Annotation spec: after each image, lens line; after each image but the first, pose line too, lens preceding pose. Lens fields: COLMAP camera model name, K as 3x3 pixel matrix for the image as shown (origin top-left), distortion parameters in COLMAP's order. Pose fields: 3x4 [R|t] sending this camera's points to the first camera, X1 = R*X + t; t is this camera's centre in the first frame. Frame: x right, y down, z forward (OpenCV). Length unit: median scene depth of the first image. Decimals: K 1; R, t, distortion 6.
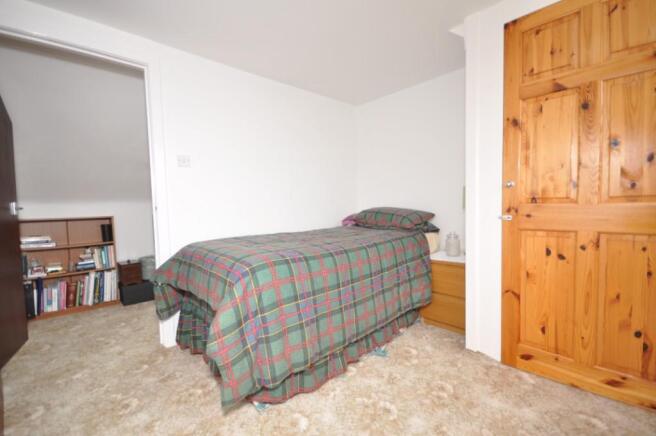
lens RADIAL K [[286.7, 0, 328.1], [0, 286.7, 220.0], [0, 0, 1]] dist [-0.002217, -0.000124]
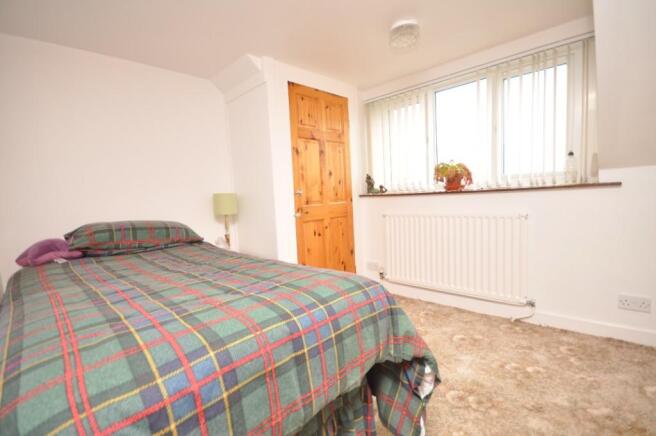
lens RADIAL K [[294.9, 0, 329.4], [0, 294.9, 212.3], [0, 0, 1]] dist [0.052985, 0.000603]
pose [[-0.052645, -0.037781, 0.997898, -0.932979], [0.111711, 0.992789, 0.043481, -0.074047], [-0.992345, 0.113766, -0.048044, 0.963066]]
